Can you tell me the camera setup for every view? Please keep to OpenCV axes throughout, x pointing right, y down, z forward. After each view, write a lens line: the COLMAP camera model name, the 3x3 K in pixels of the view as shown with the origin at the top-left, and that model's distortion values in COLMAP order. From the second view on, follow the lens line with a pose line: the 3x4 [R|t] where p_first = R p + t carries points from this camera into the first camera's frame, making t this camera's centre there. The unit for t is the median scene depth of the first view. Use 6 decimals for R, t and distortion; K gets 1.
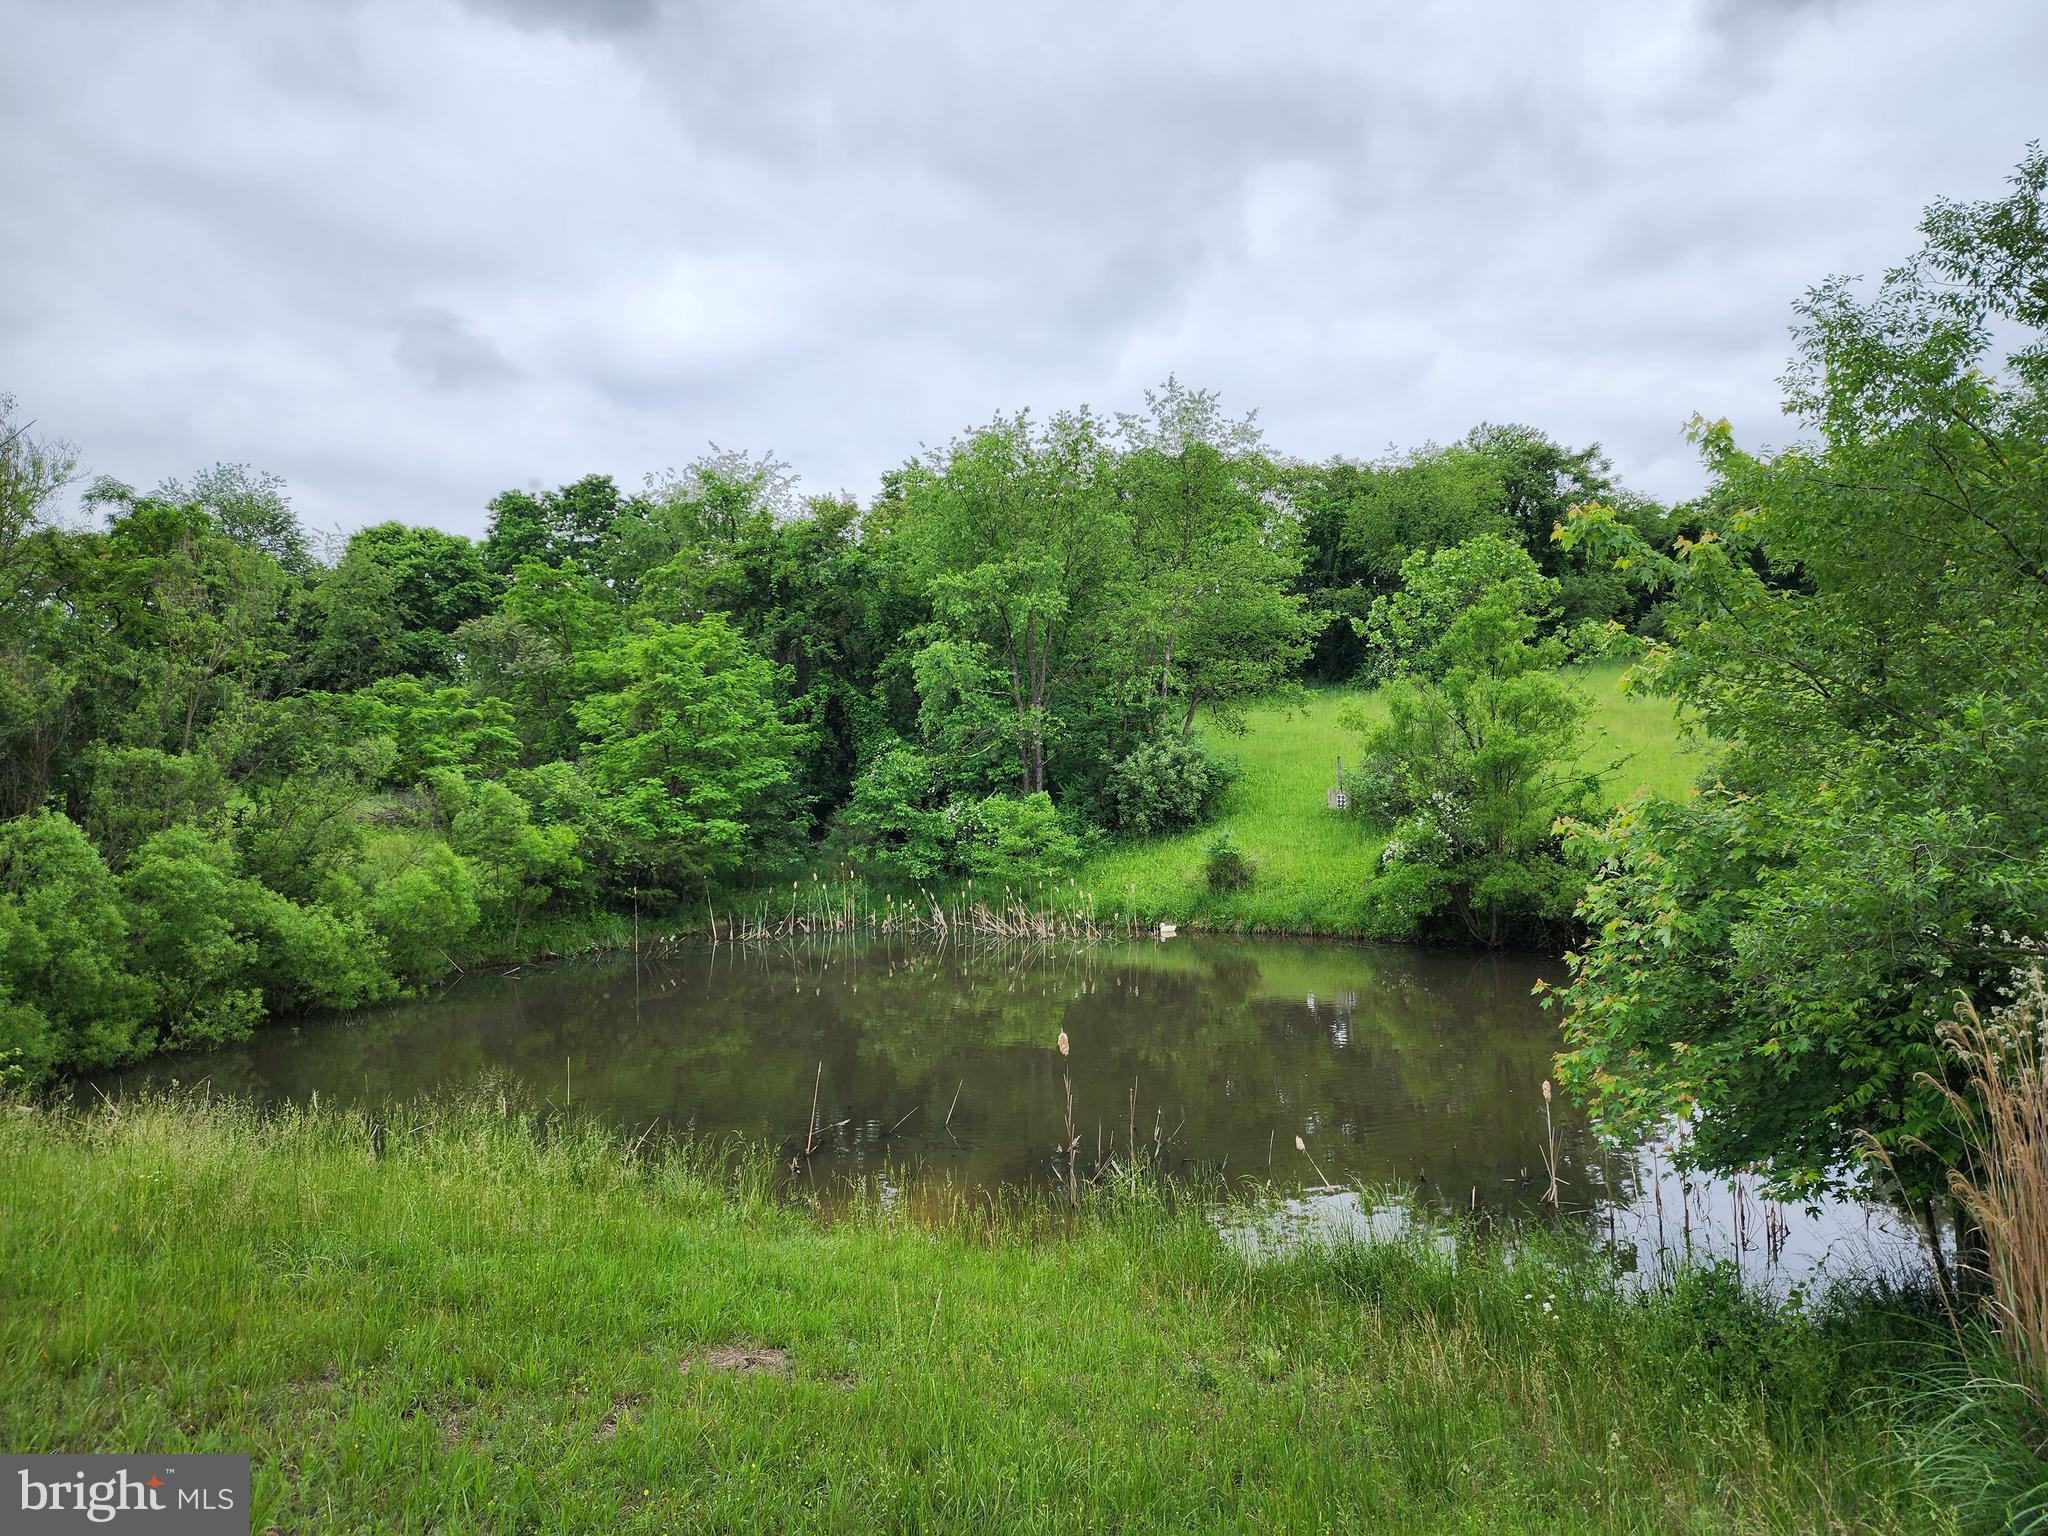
lens RADIAL K [[1361.9, 0, 1026.5], [0, 1361.9, 747.6], [0, 0, 1]] dist [0.098665, -0.101891]
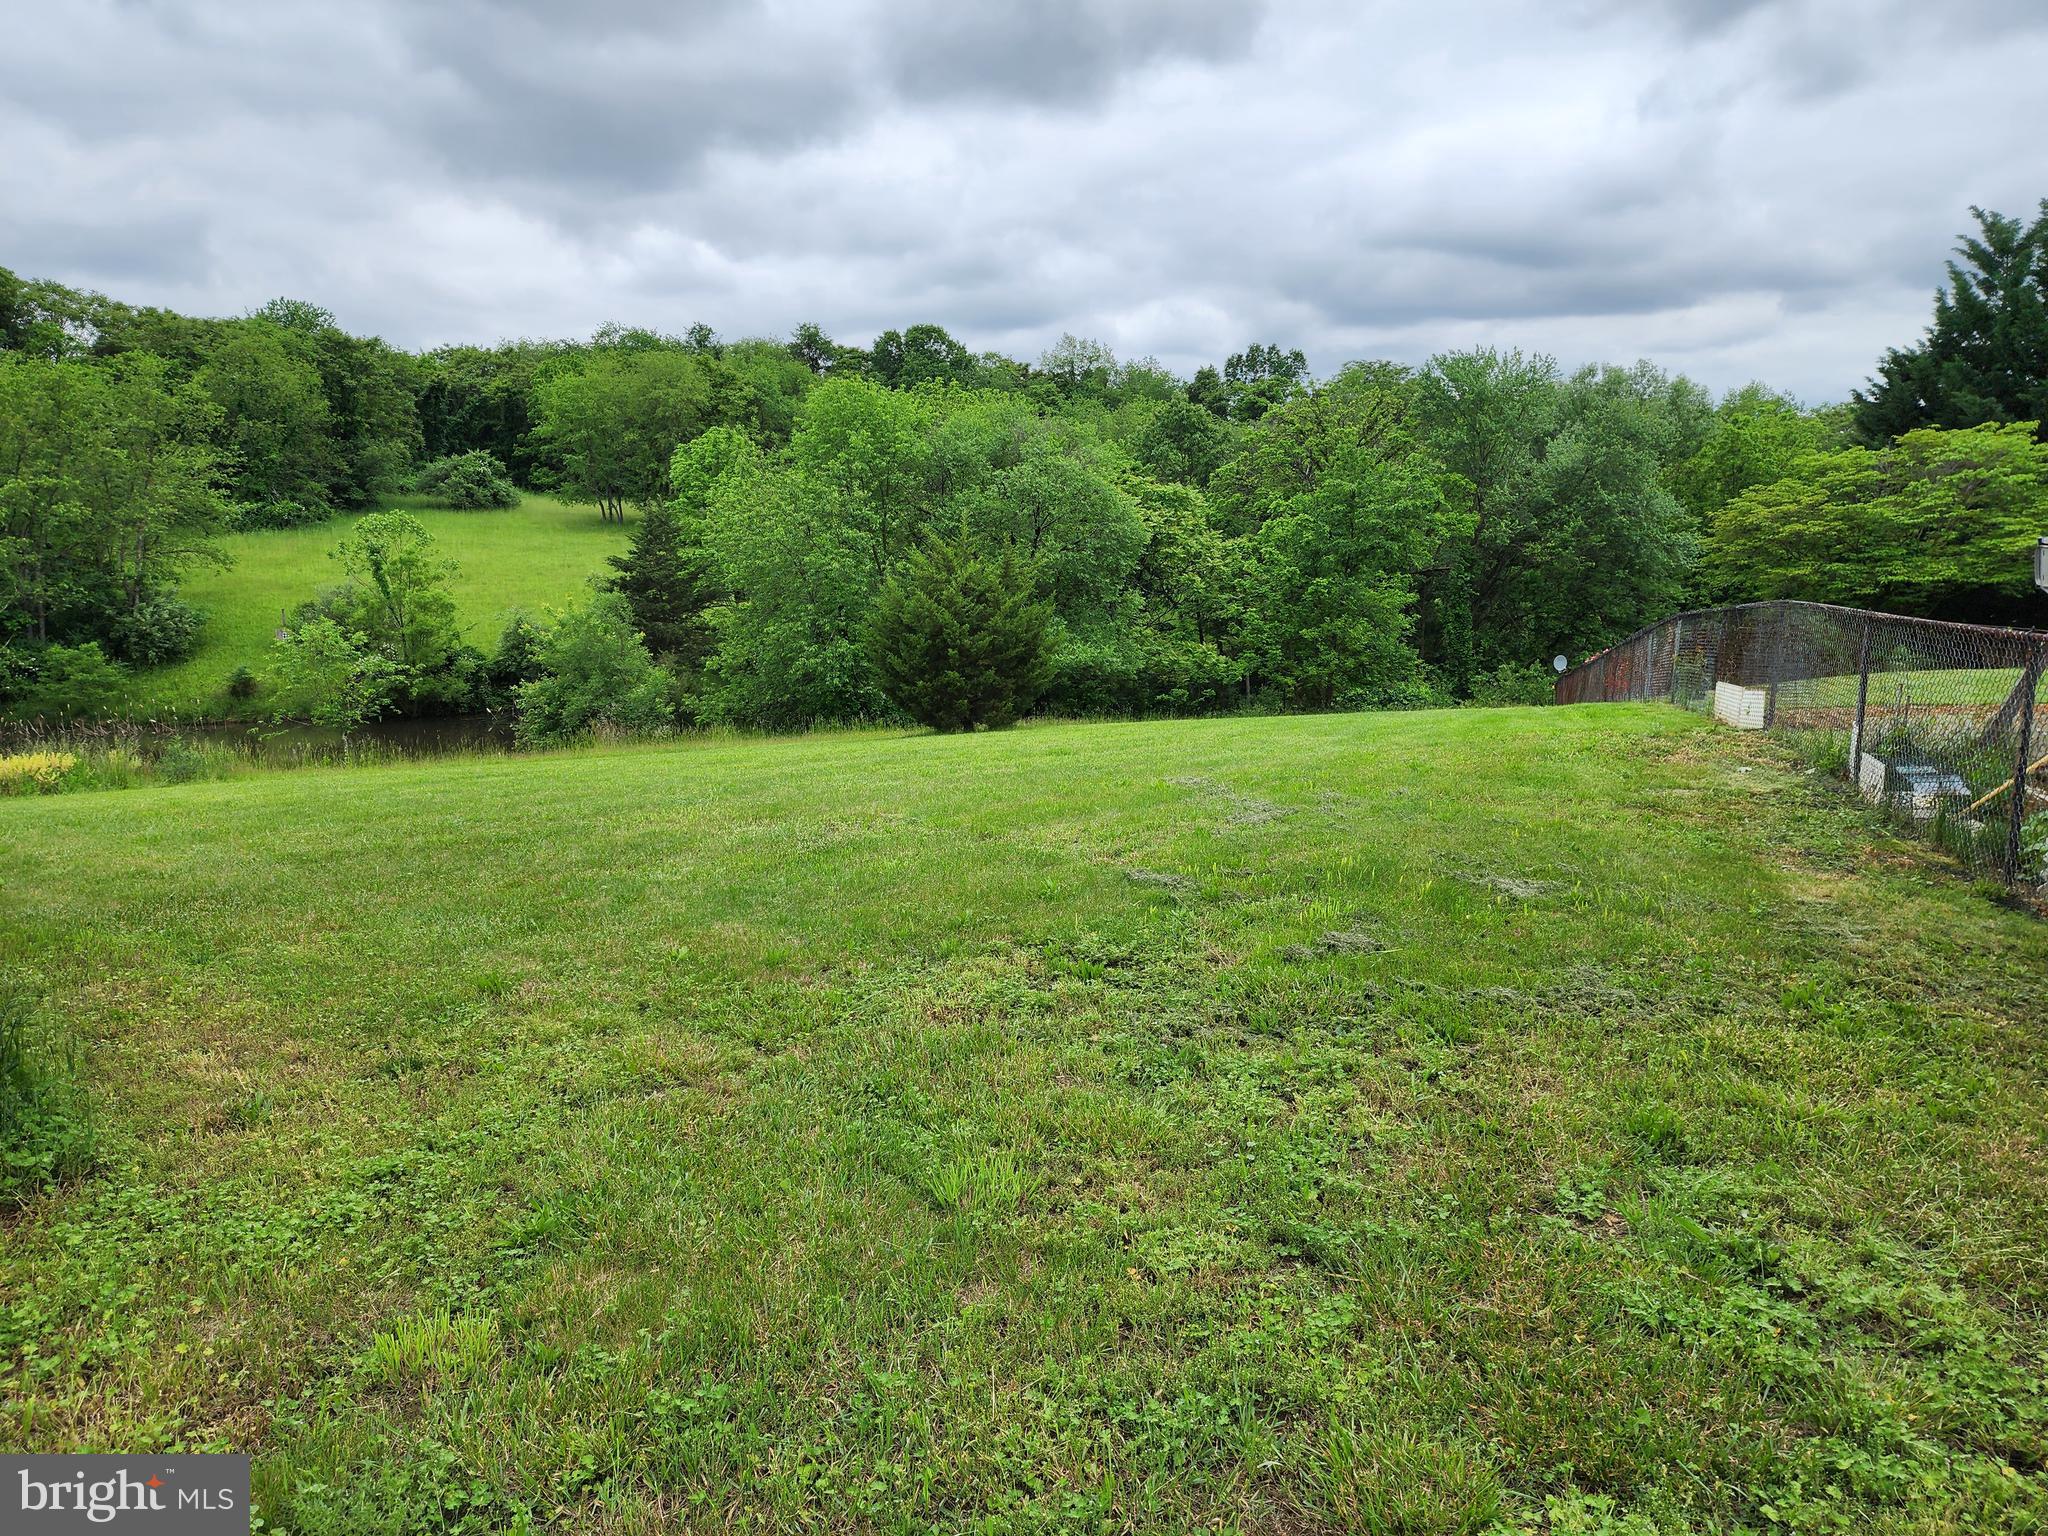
lens RADIAL K [[1361.9, 0, 1026.5], [0, 1361.9, 747.6], [0, 0, 1]] dist [0.098665, -0.101891]
pose [[0.646843, -0.104897, 0.755375, -0.478997], [-0.029855, 0.986253, 0.162524, -0.129394], [-0.762039, -0.127679, 0.634819, -0.762218]]
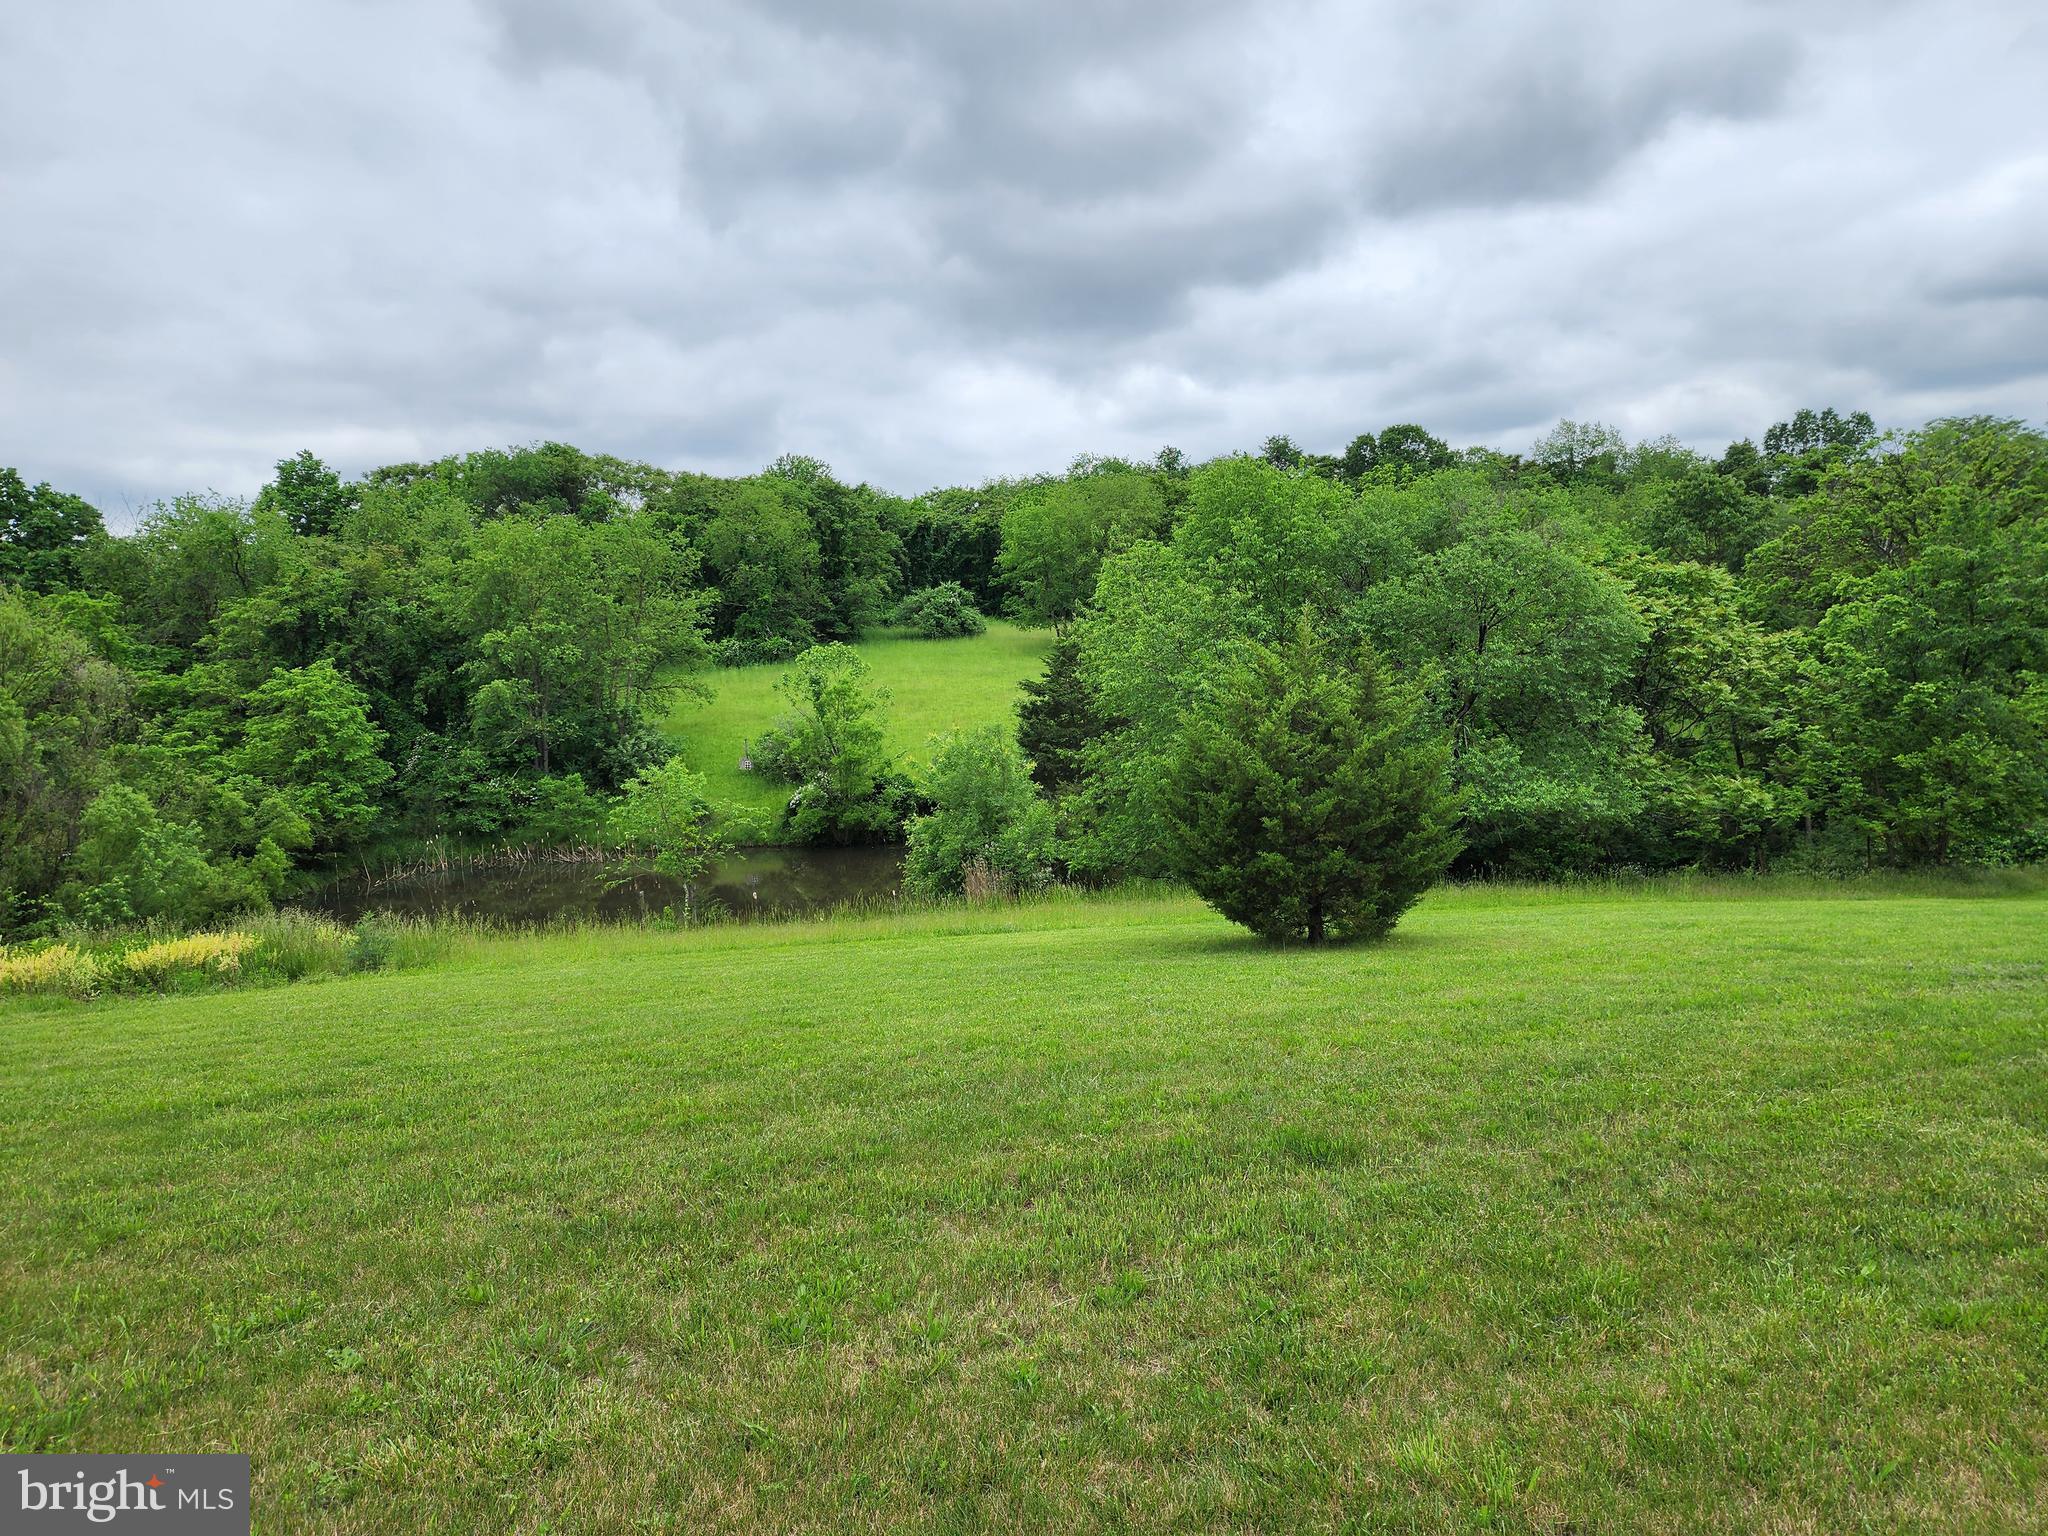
lens RADIAL K [[1361.9, 0, 1026.5], [0, 1361.9, 747.6], [0, 0, 1]] dist [0.098665, -0.101891]
pose [[0.867951, -0.049244, 0.494203, -0.318624], [0.008797, 0.996440, 0.083839, -0.125949], [-0.496573, -0.068421, 0.865294, -0.662712]]
